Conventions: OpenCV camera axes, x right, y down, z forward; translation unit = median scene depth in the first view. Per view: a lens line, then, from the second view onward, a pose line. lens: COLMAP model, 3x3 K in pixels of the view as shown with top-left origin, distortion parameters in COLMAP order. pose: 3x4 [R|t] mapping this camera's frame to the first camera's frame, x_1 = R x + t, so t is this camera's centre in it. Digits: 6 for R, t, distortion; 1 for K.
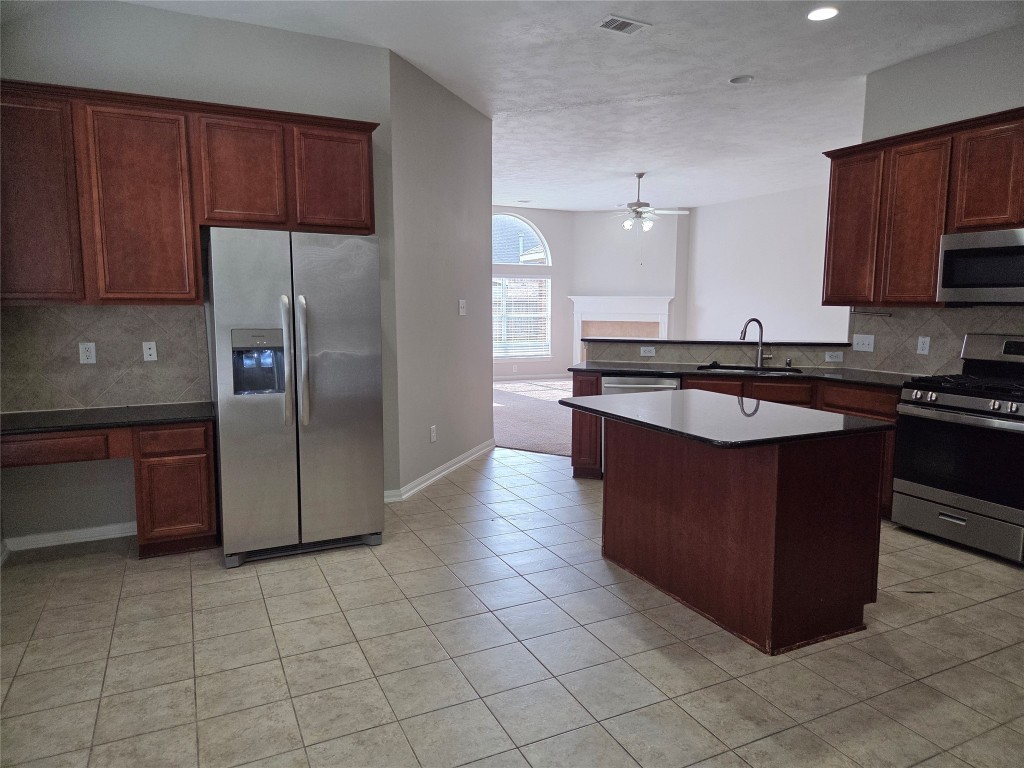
lens RADIAL K [[680.6, 0, 520.2], [0, 680.6, 375.9], [0, 0, 1]] dist [0.050300, -0.036037]
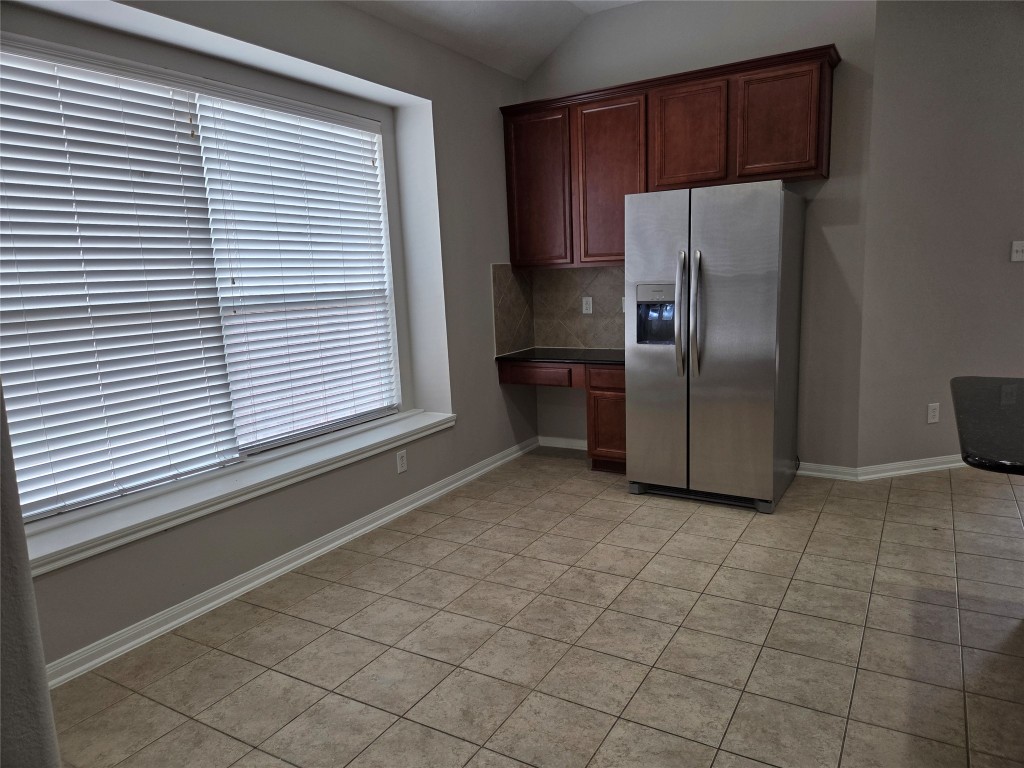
lens RADIAL K [[680.6, 0, 526.7], [0, 680.6, 385.0], [0, 0, 1]] dist [0.050300, -0.036037]
pose [[0.554655, 0.112088, -0.824496, 0.388157], [-0.050477, 0.993593, 0.101120, -0.008696], [0.830548, -0.014469, 0.556759, 0.208647]]
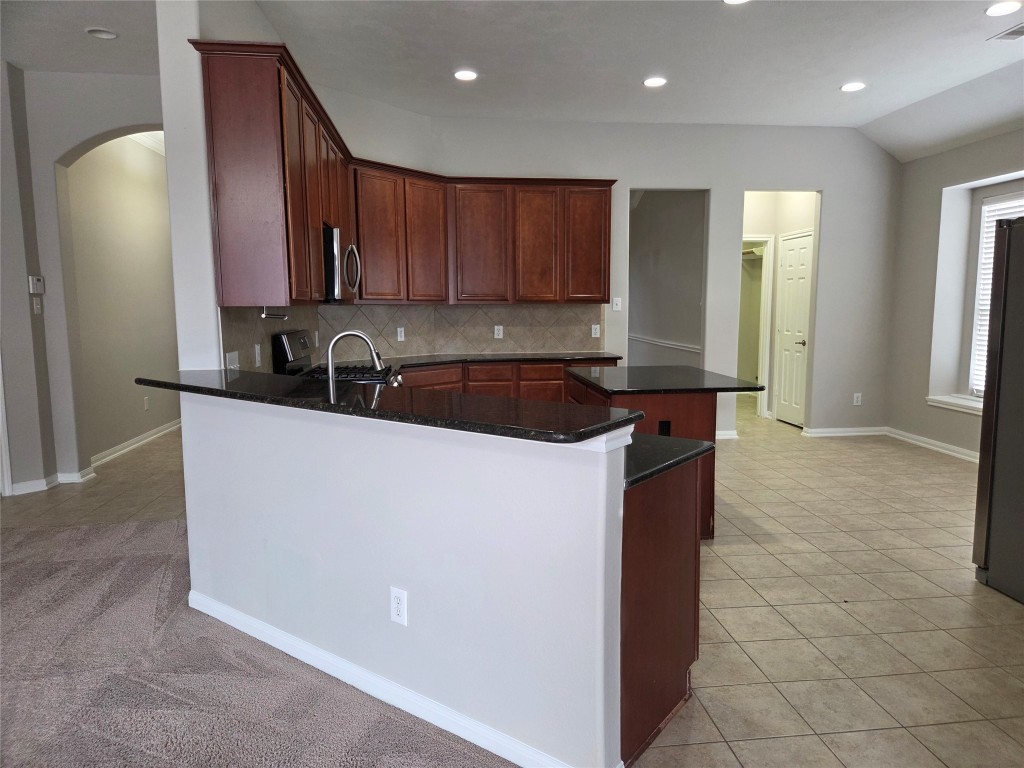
lens RADIAL K [[680.6, 0, 519.4], [0, 680.6, 383.0], [0, 0, 1]] dist [0.050300, -0.036037]
pose [[-0.942178, -0.039824, 0.332737, 0.061939], [0.037975, 0.973829, 0.224085, -0.220799], [-0.332953, 0.223764, -0.916009, 2.030156]]
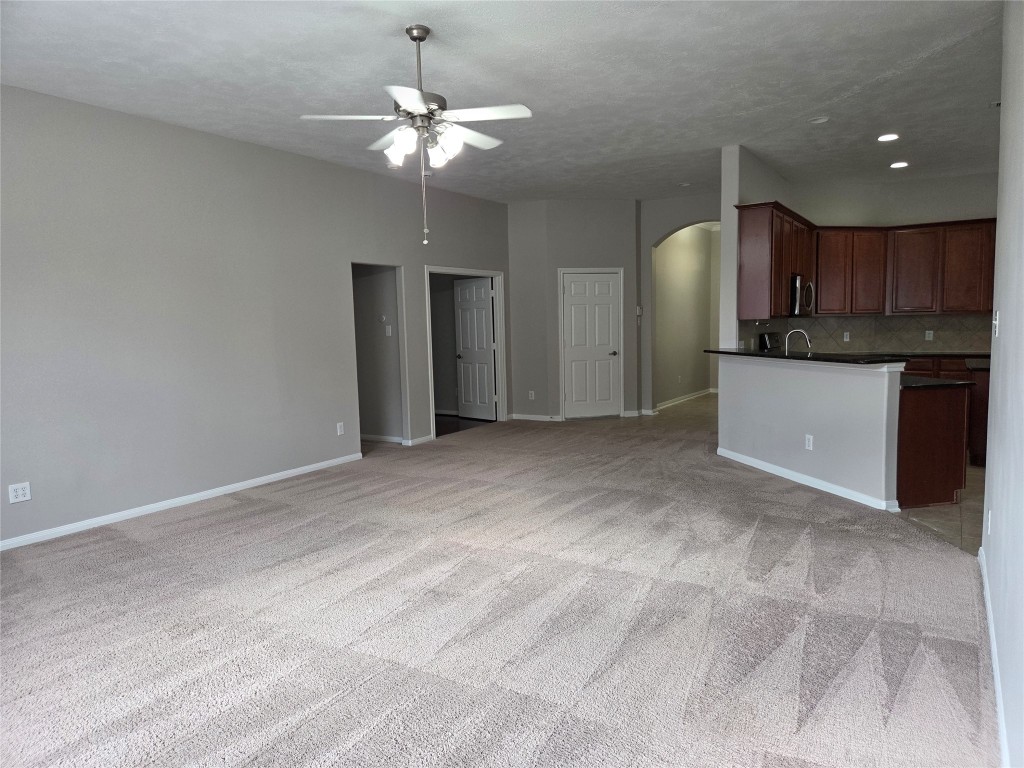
lens RADIAL K [[680.6, 0, 518.7], [0, 680.6, 385.4], [0, 0, 1]] dist [0.050300, -0.036037]
pose [[-0.527385, -0.072765, 0.846505, -0.556137], [0.115012, 0.981041, 0.155984, -0.317511], [-0.841806, 0.179622, -0.509017, 2.809660]]
